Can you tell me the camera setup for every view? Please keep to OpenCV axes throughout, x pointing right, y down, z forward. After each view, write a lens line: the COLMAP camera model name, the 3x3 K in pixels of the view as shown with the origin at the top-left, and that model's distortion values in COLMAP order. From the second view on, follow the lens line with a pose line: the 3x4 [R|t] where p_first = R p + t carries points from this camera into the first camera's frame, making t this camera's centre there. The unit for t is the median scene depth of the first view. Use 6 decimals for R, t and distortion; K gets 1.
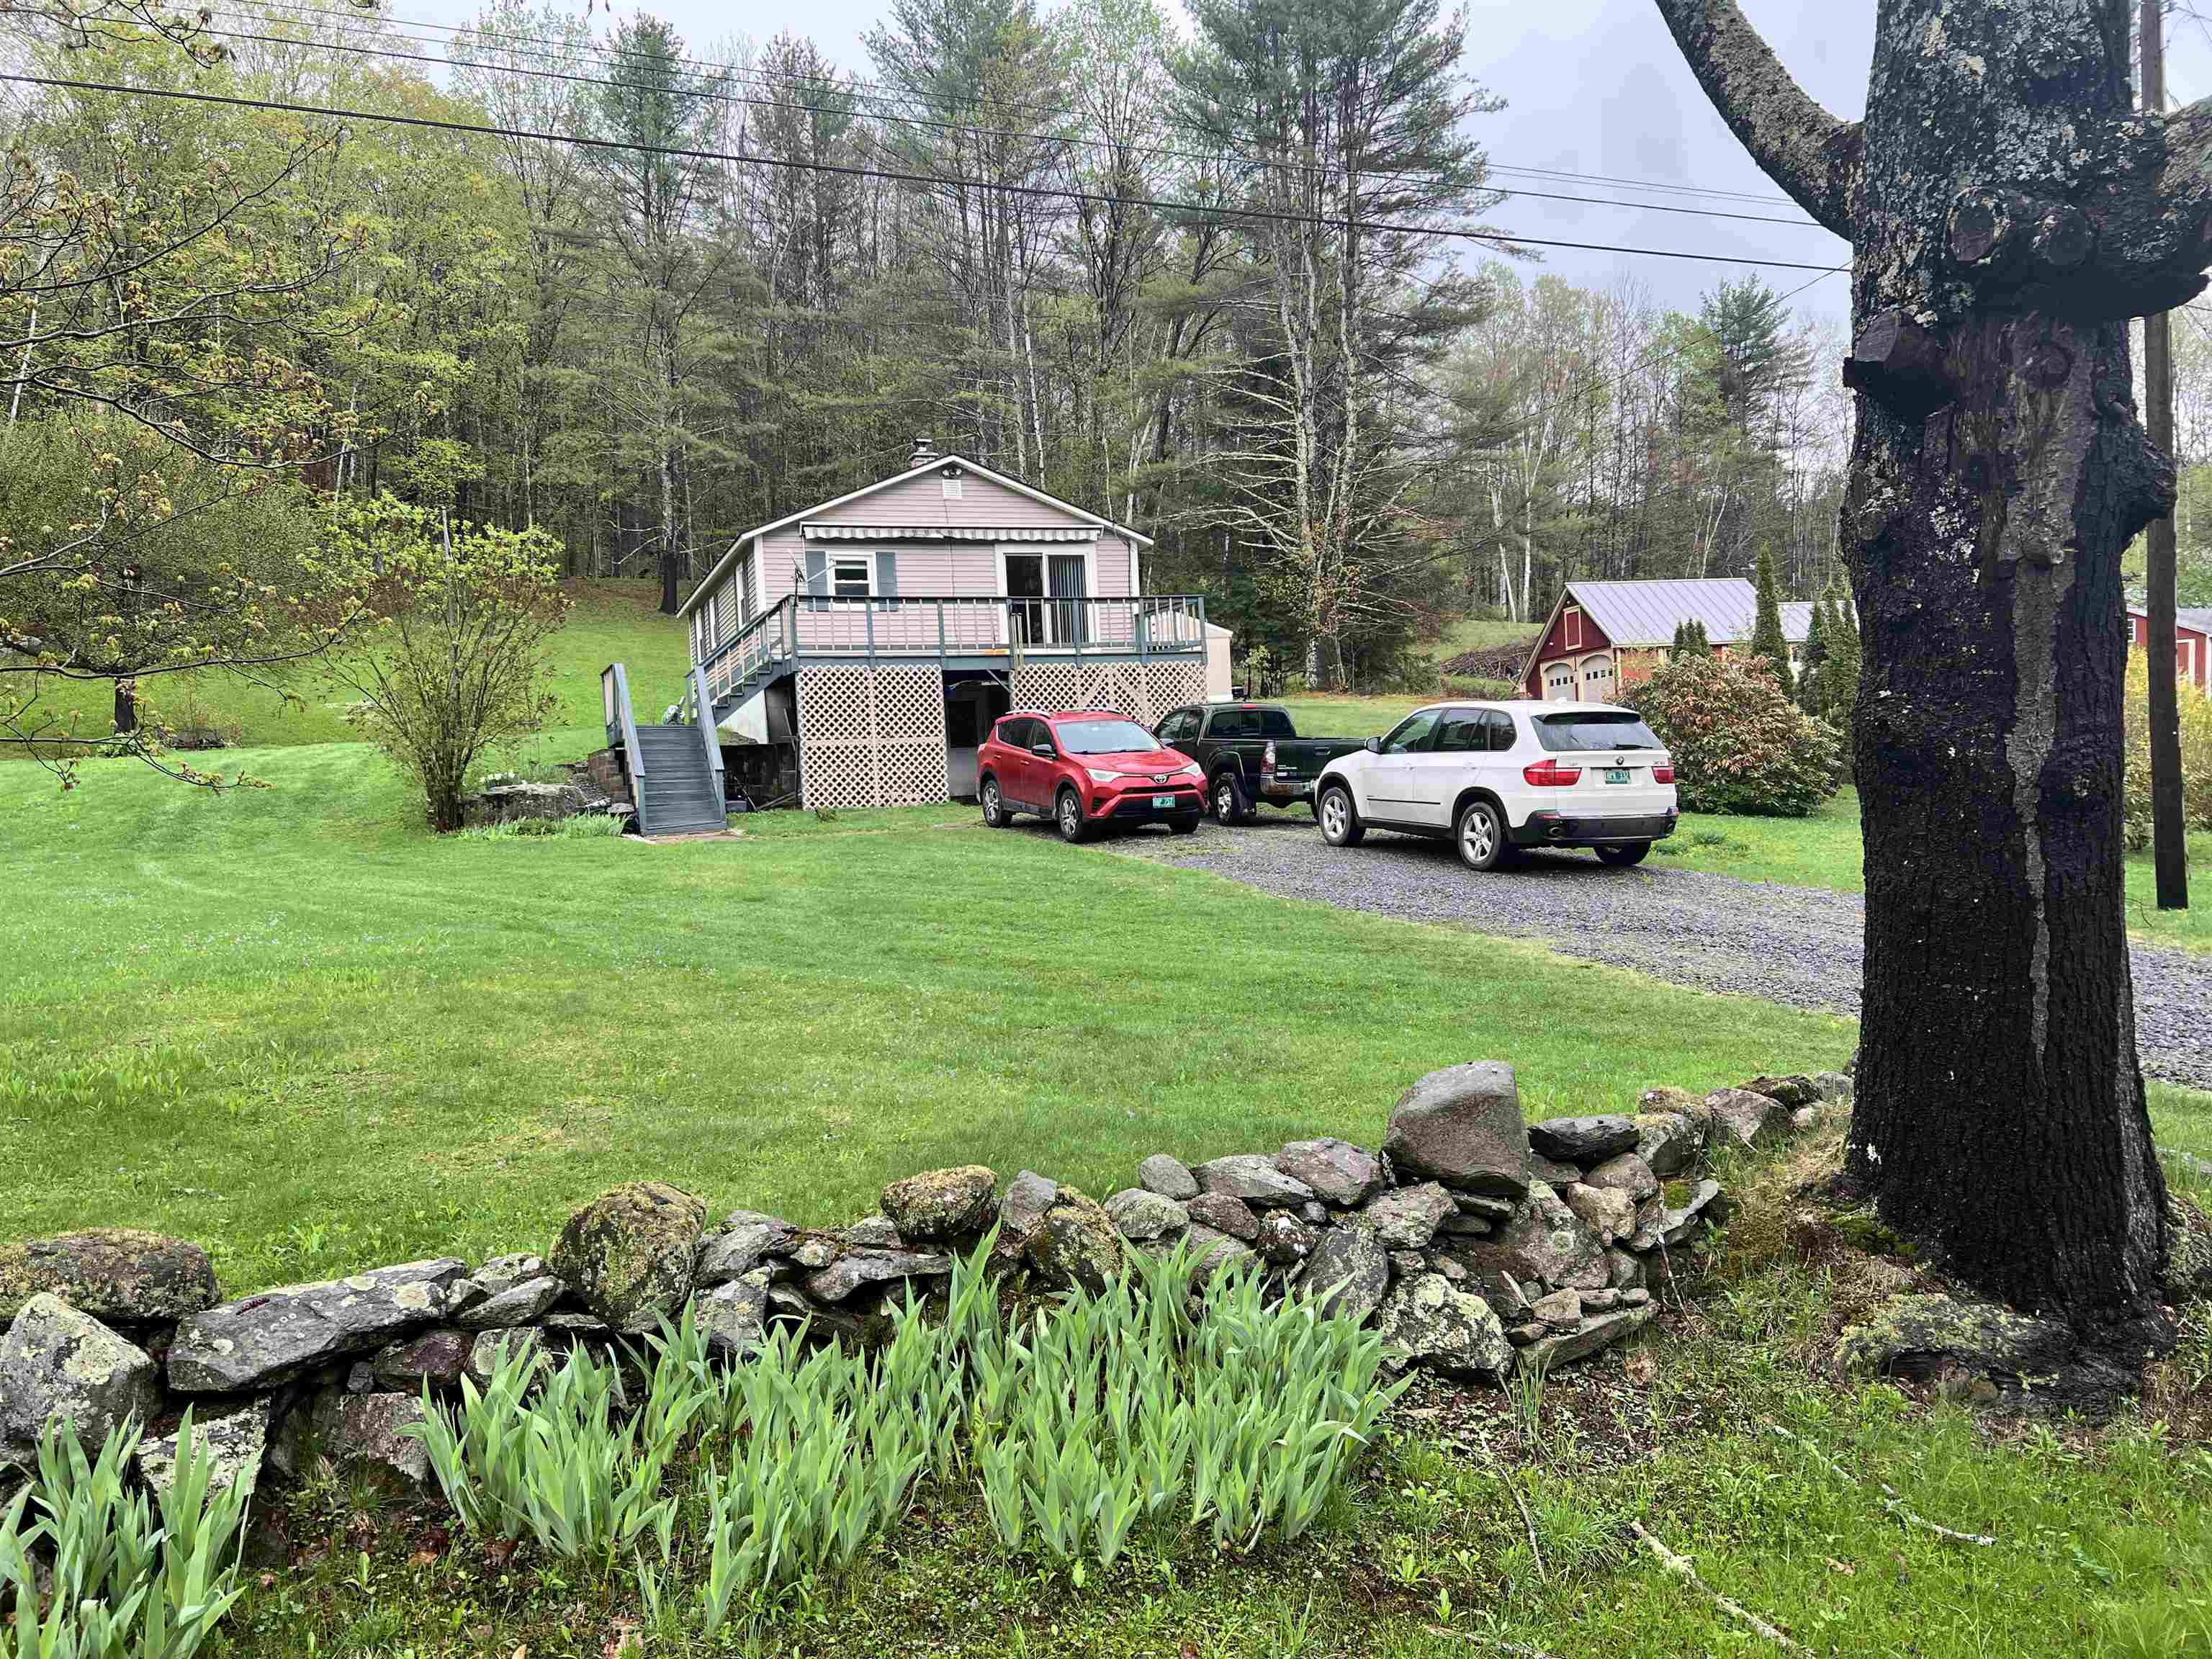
lens RADIAL K [[1646.5, 0, 1126.0], [0, 1646.5, 829.8], [0, 0, 1]] dist [0.033526, -0.028094]
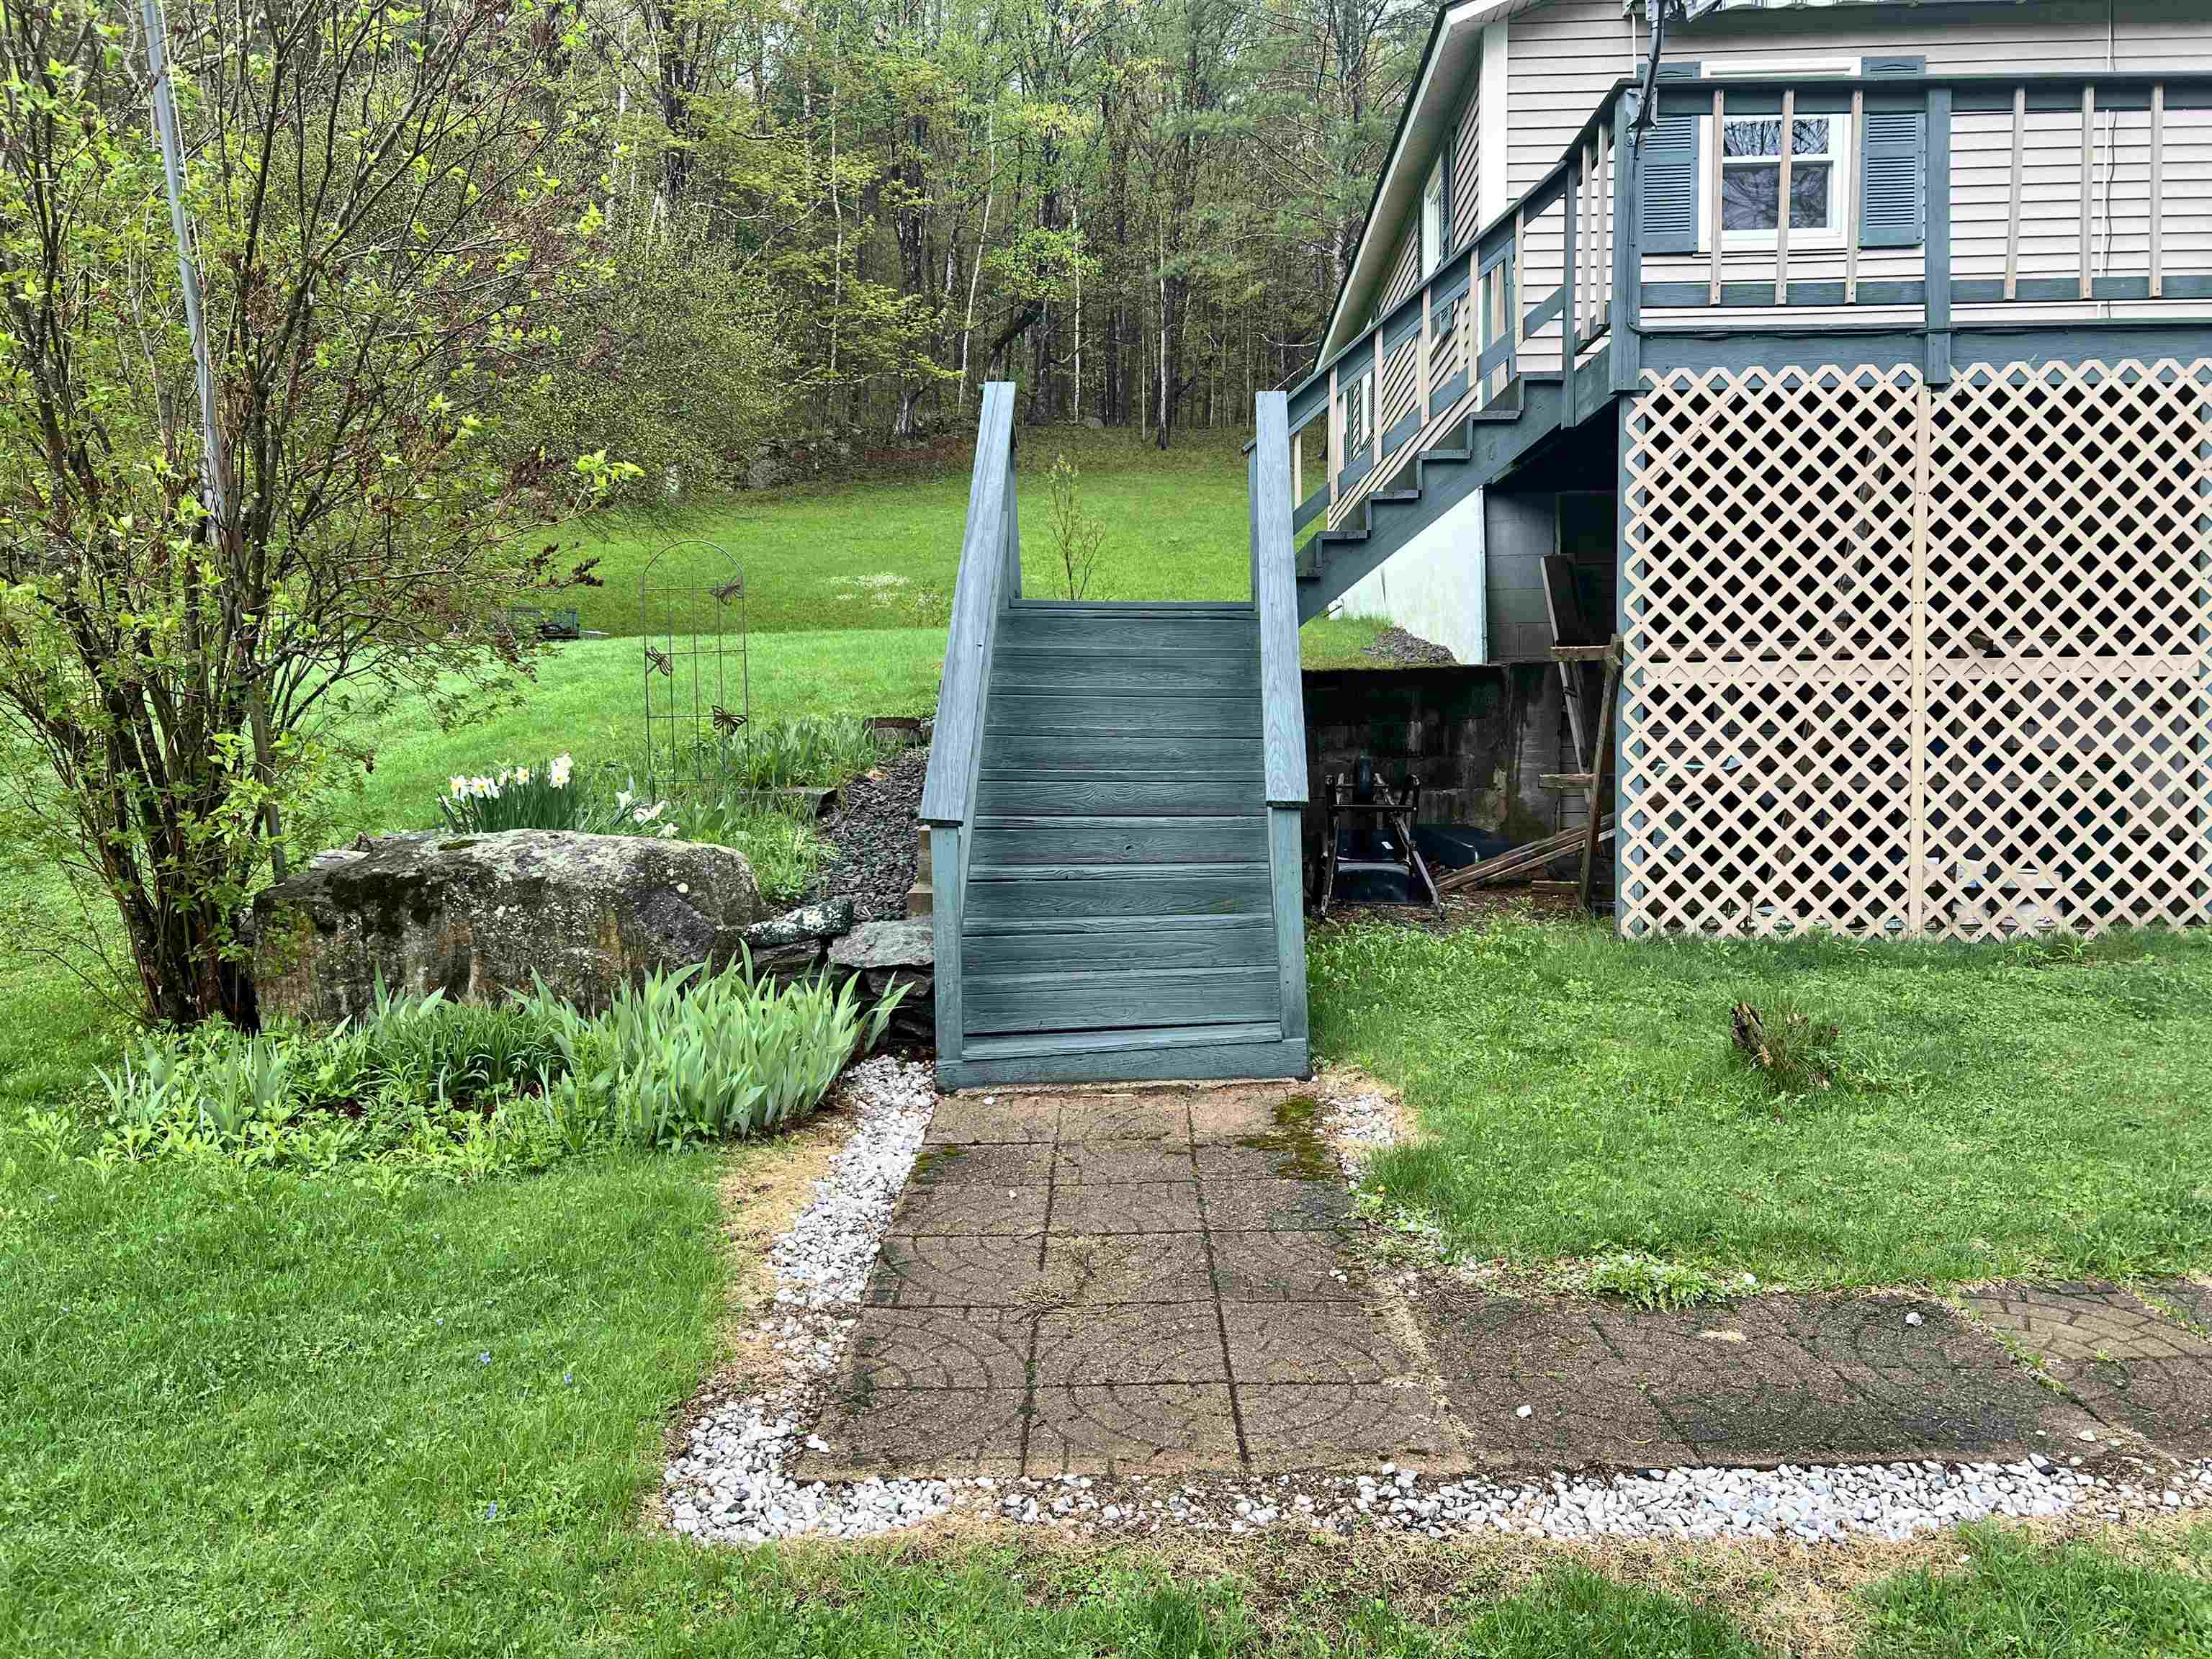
lens RADIAL K [[1641.8, 0, 1113.8], [0, 1641.8, 841.9], [0, 0, 1]] dist [0.038973, -0.039262]
pose [[0.917215, 0.065372, -0.392992, -0.164070], [-0.037574, 0.996243, 0.078024, -0.042447], [0.396616, -0.056798, 0.916226, 0.713390]]
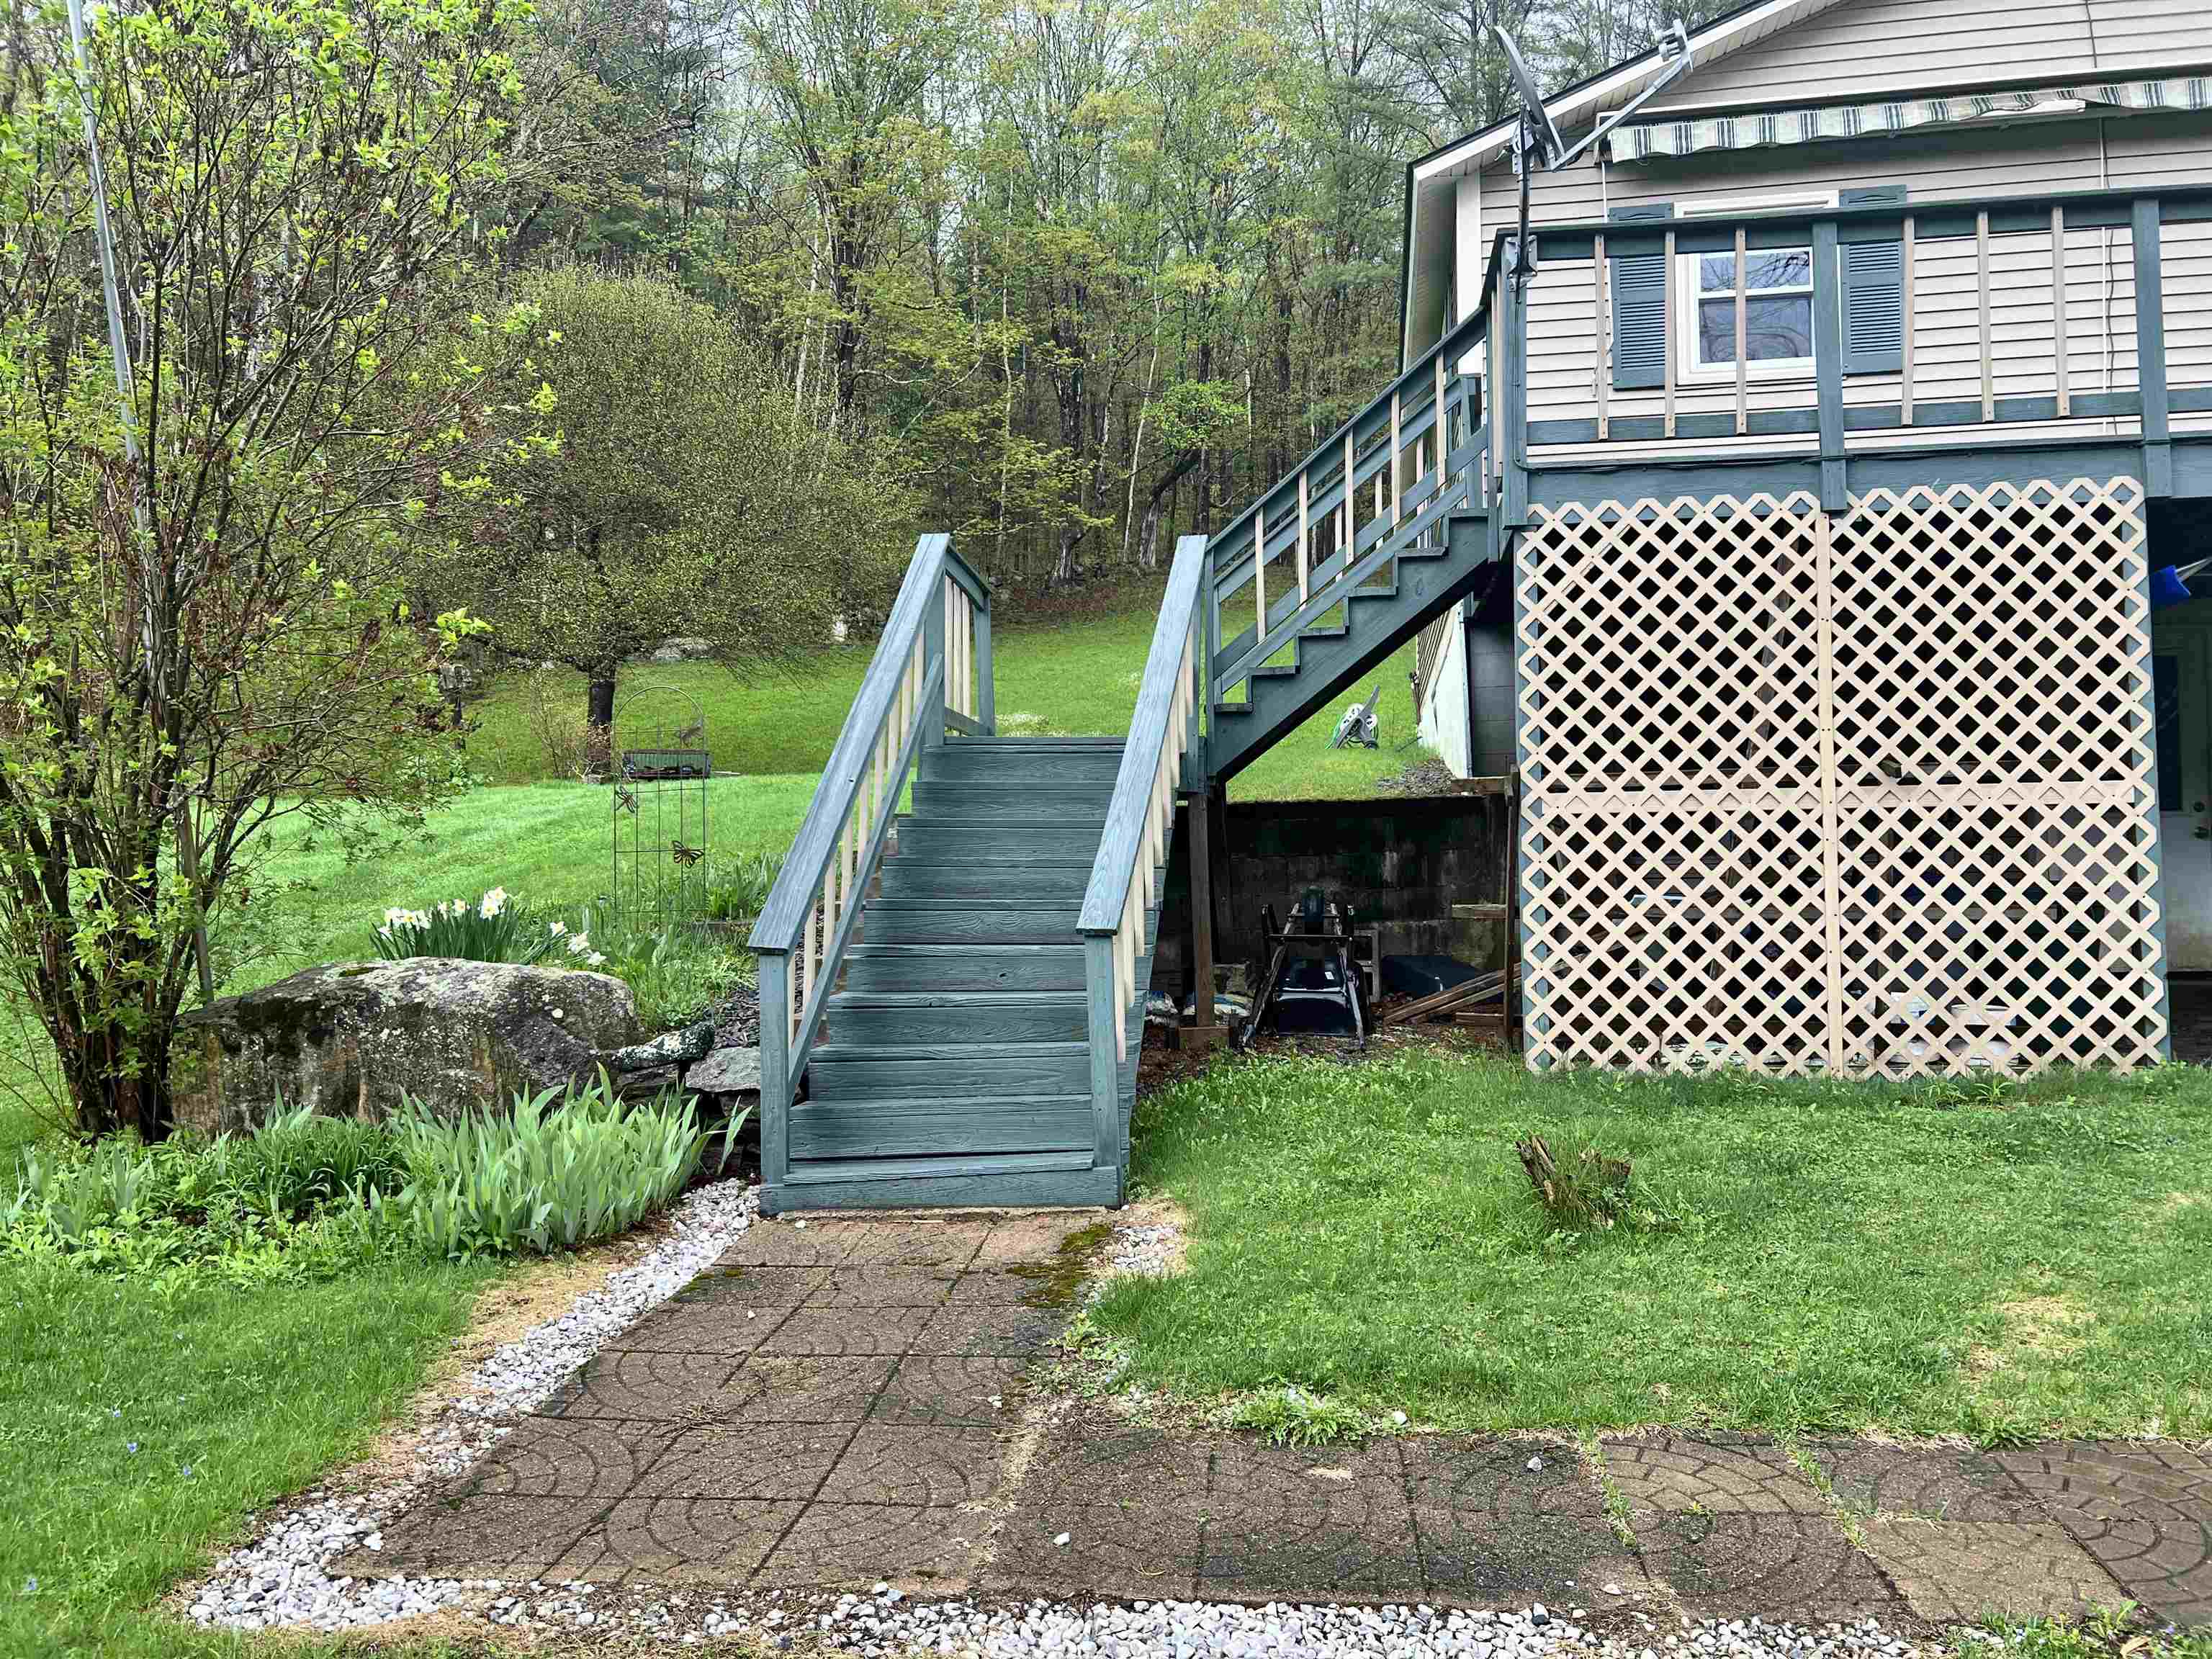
lens RADIAL K [[1646.5, 0, 1126.0], [0, 1646.5, 829.8], [0, 0, 1]] dist [0.033526, -0.028094]
pose [[0.863206, 0.024742, -0.504246, -0.118062], [-0.032110, 0.999467, -0.005927, -0.044002], [0.503830, 0.021307, 0.863540, 0.729868]]
